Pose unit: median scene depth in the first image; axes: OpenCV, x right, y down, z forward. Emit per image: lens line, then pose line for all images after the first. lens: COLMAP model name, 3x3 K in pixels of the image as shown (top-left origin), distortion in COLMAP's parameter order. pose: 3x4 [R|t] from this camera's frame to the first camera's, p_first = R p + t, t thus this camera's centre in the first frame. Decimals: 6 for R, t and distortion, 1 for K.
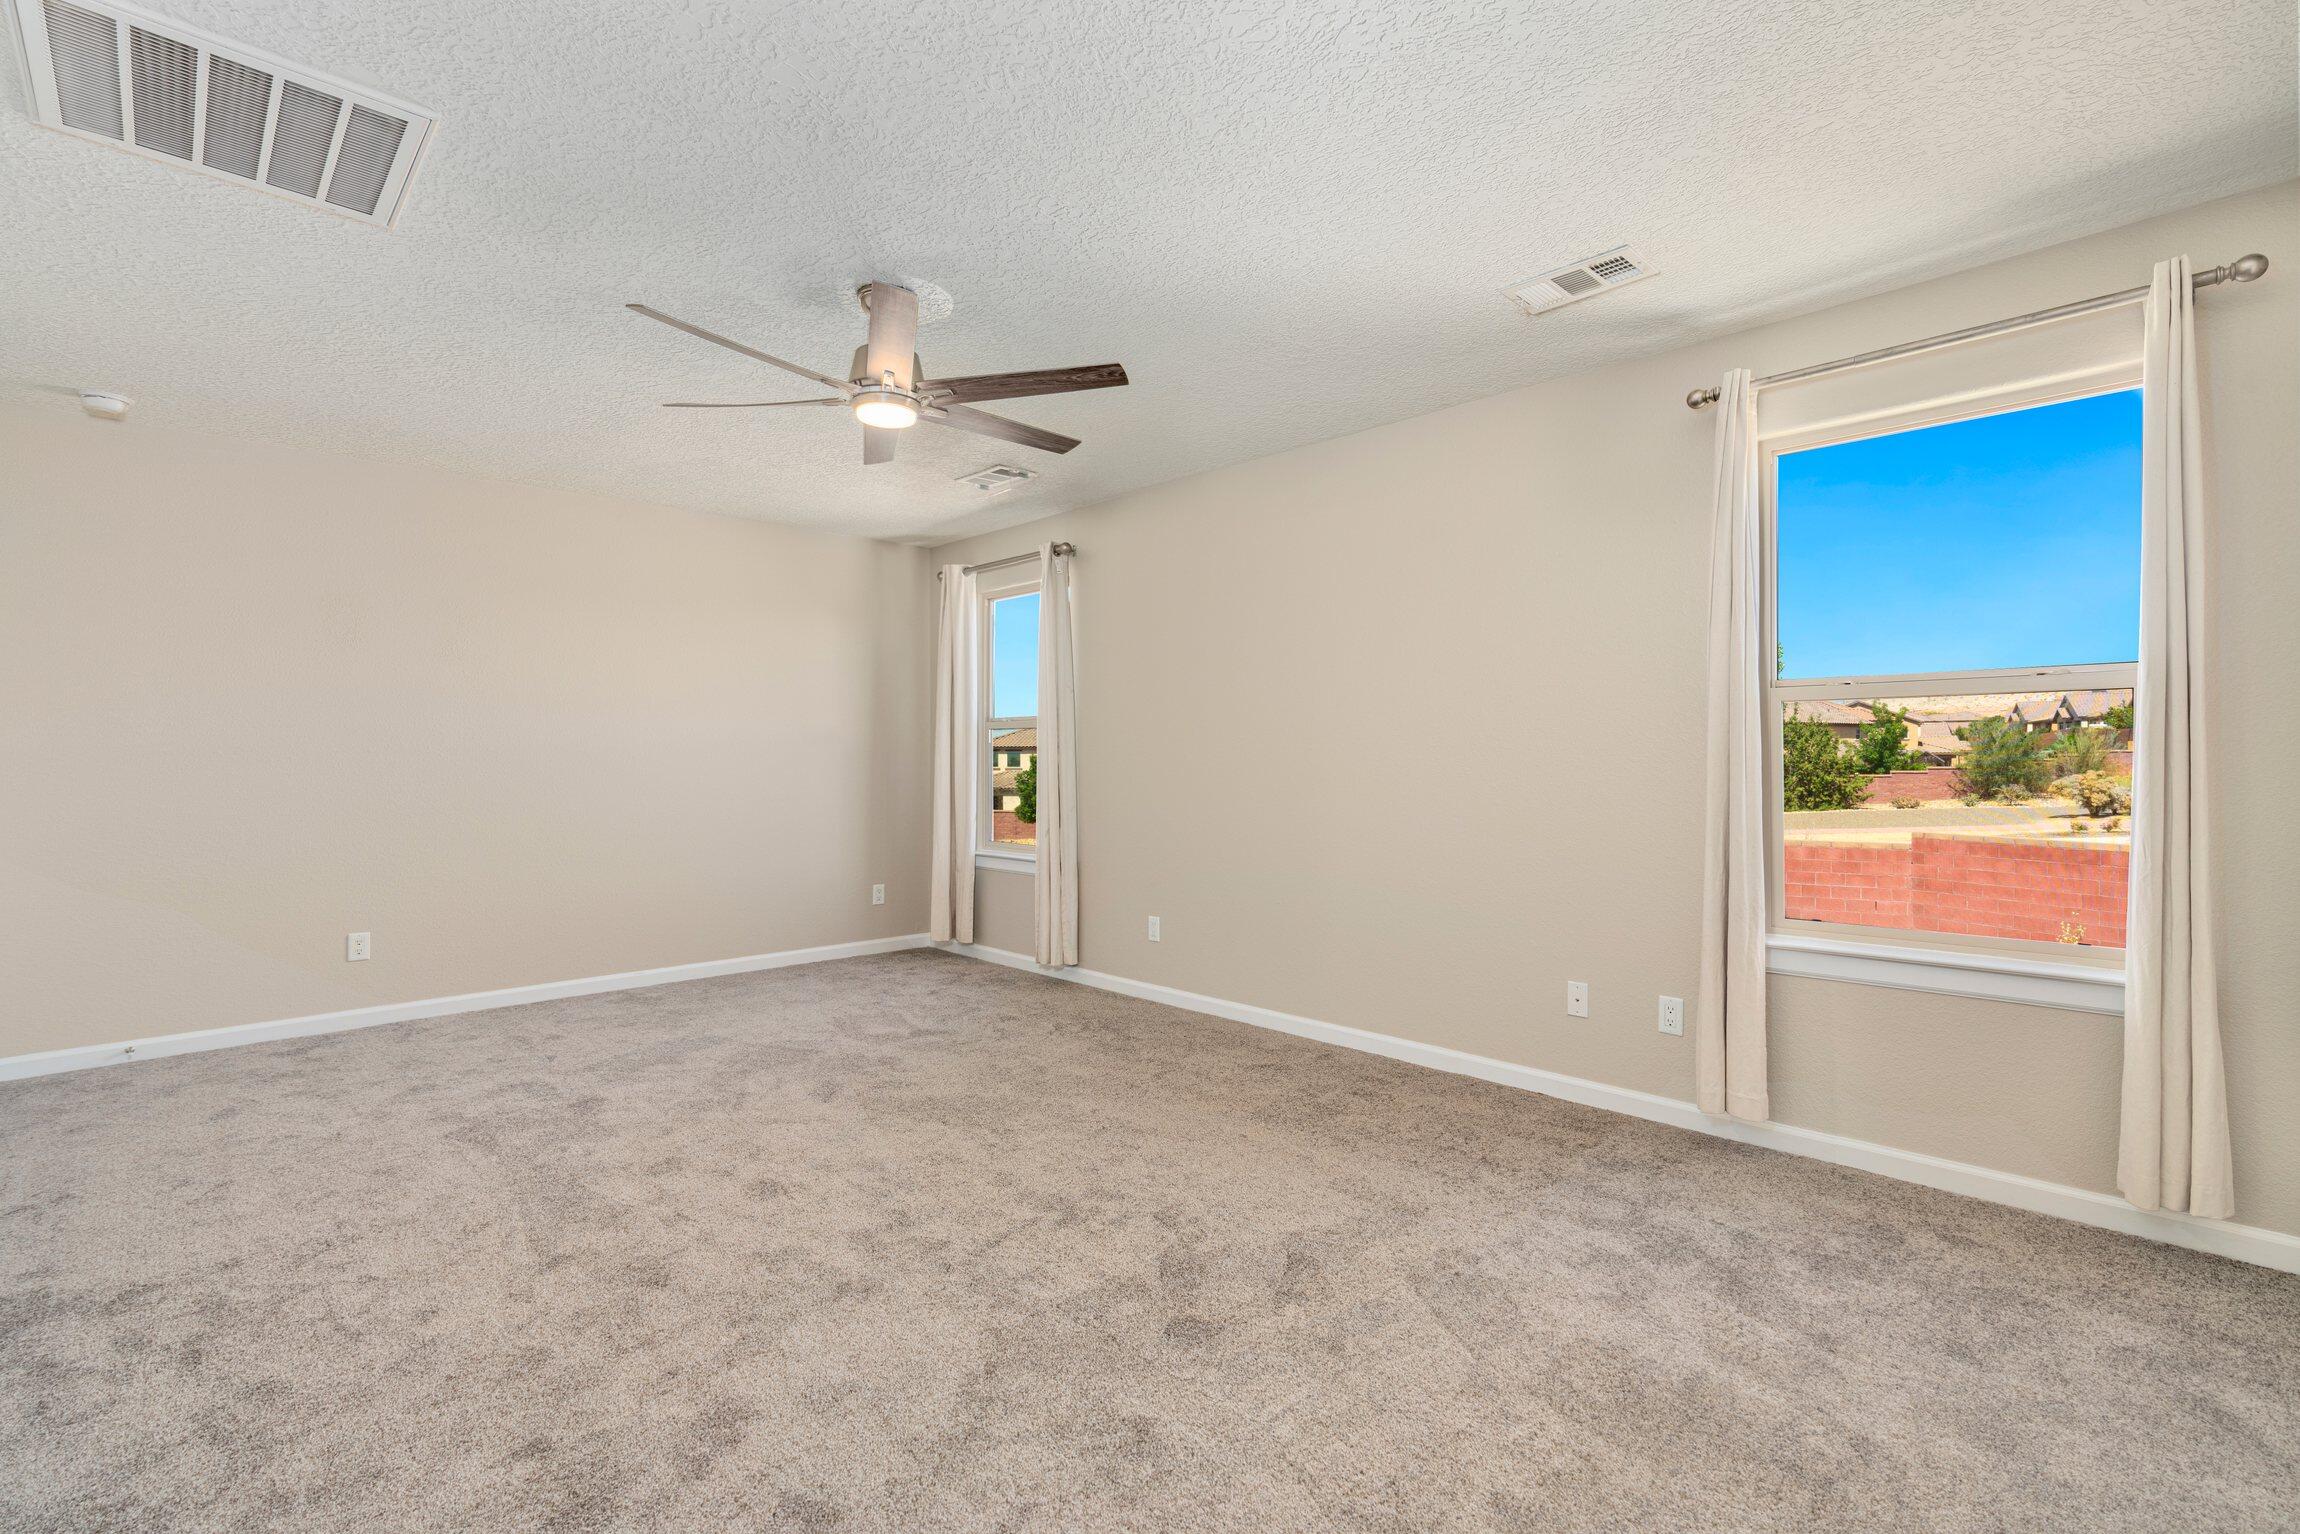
lens RADIAL K [[1031.7, 0, 1167.6], [0, 1031.7, 763.1], [0, 0, 1]] dist [-0.007236, 0.000465]
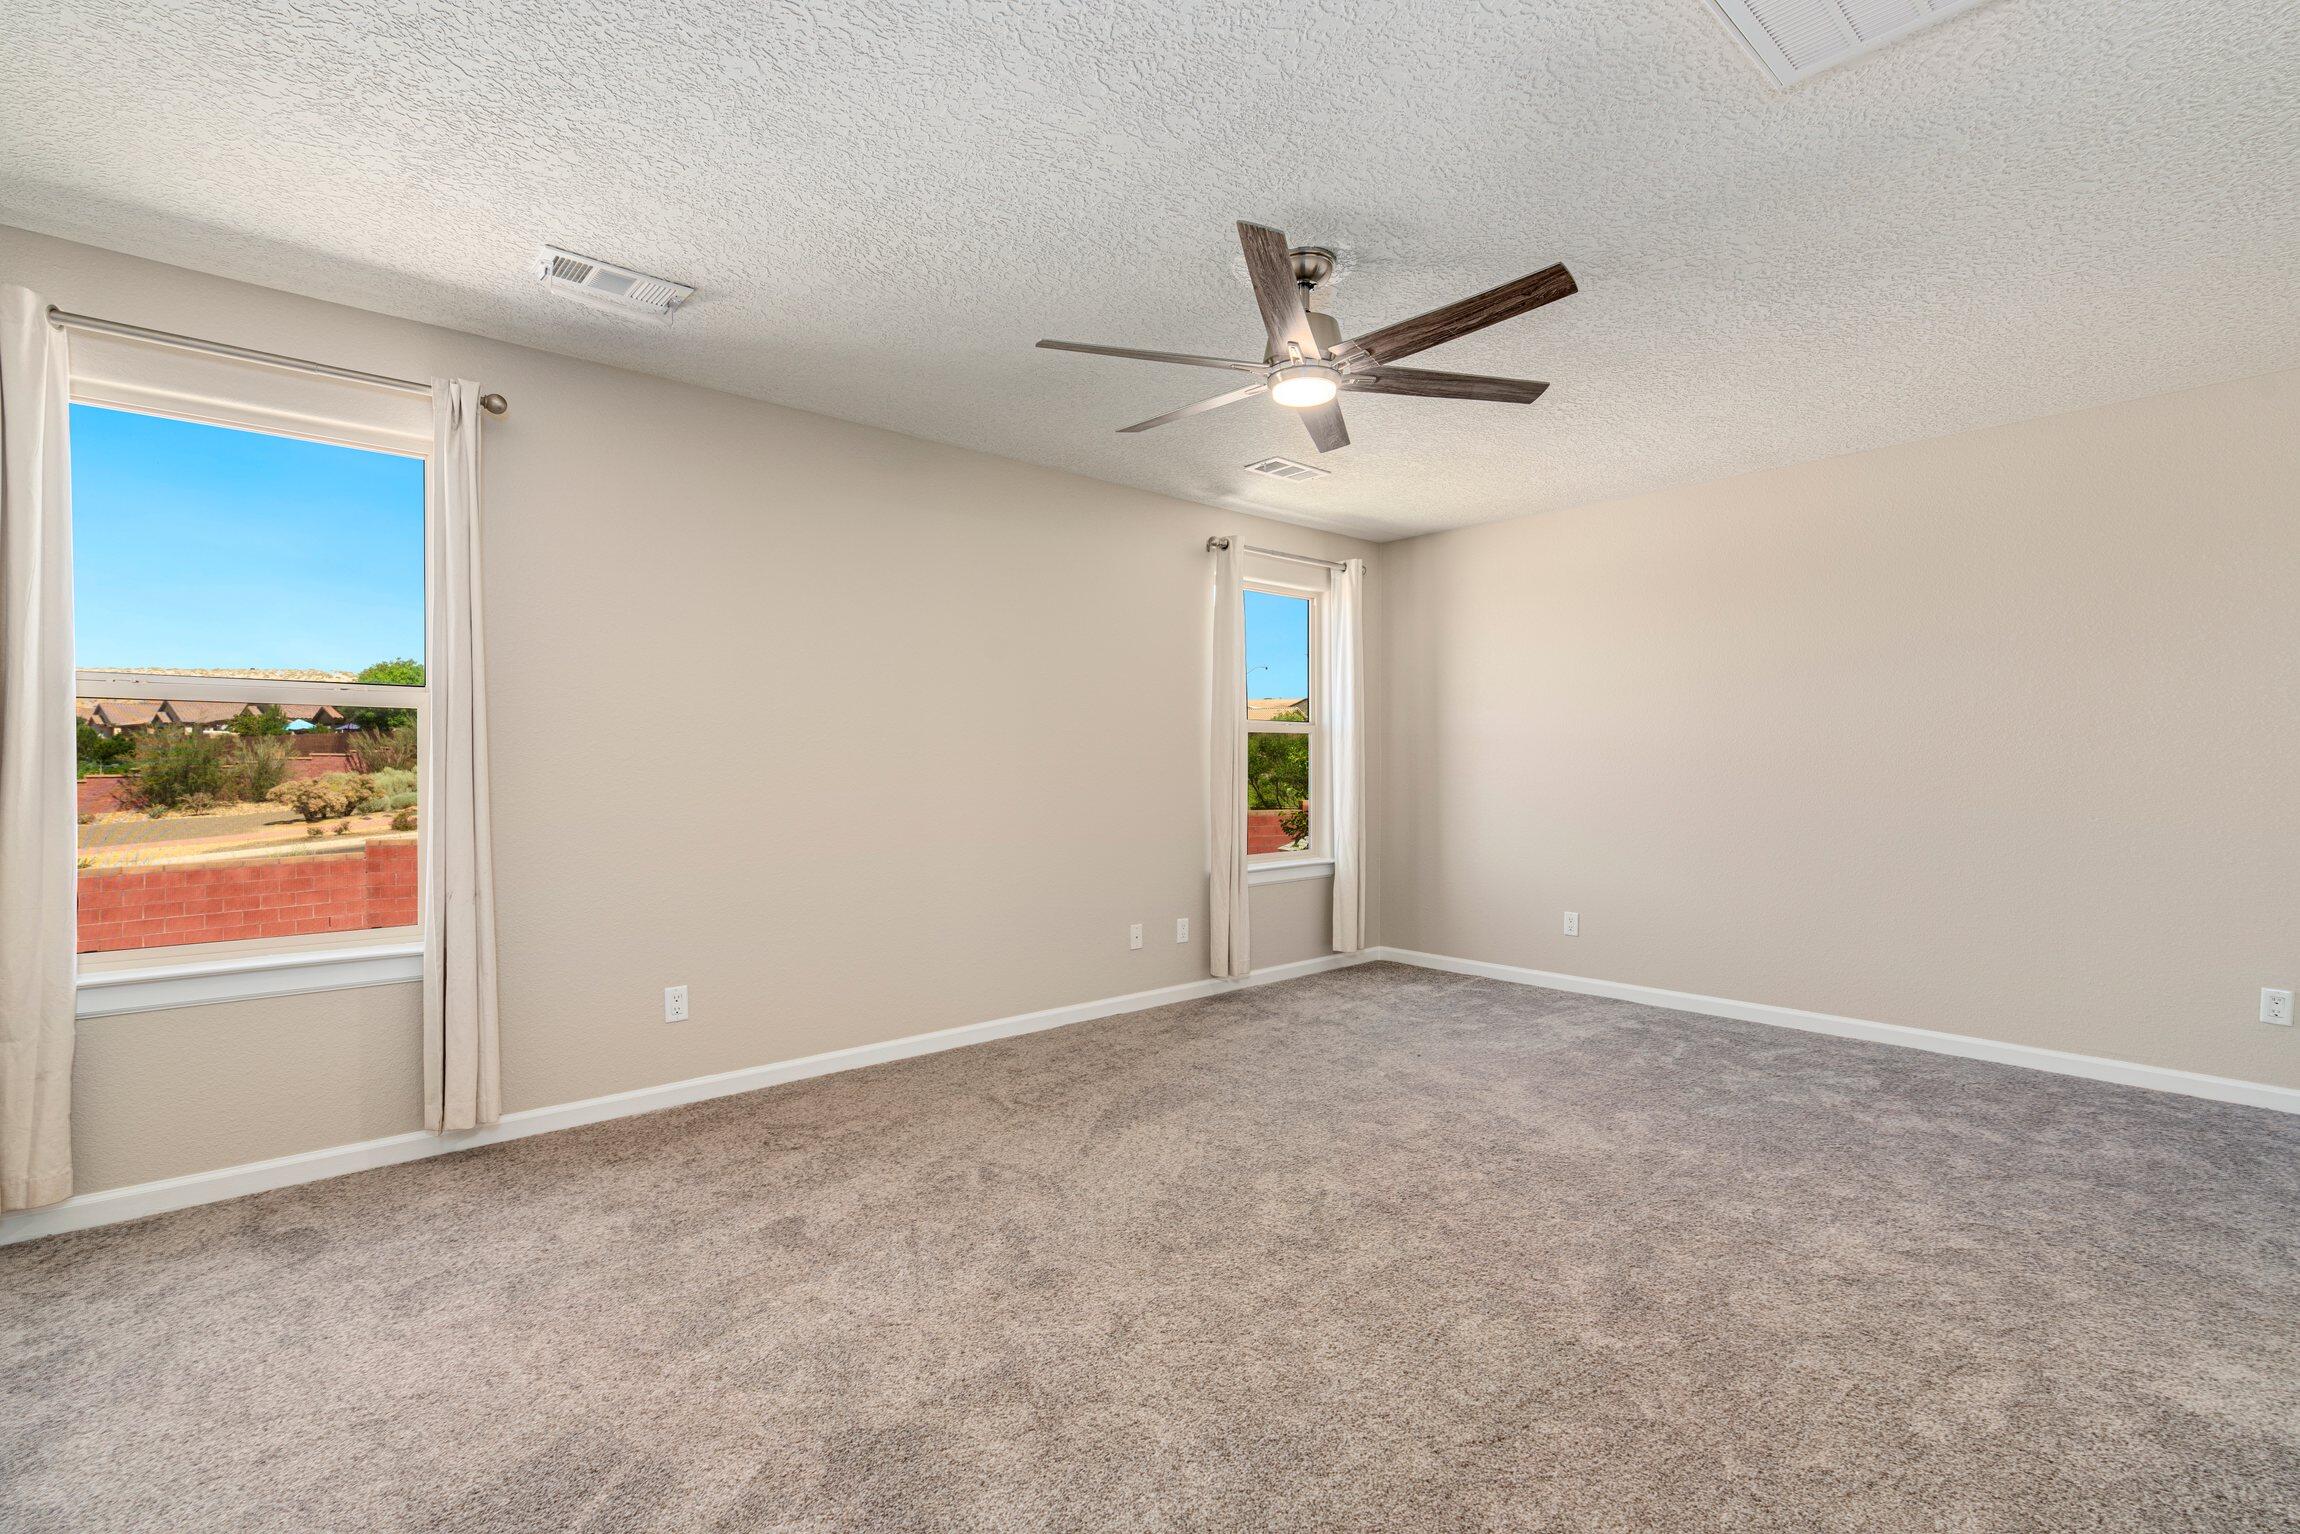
lens RADIAL K [[1031.7, 0, 1167.8], [0, 1031.7, 766.3], [0, 0, 1]] dist [-0.007236, 0.000465]
pose [[0.046720, -0.000377, 0.998908, -0.087919], [0.003971, 0.999992, 0.000192, -0.000157], [-0.998900, 0.003957, 0.046721, 0.078583]]
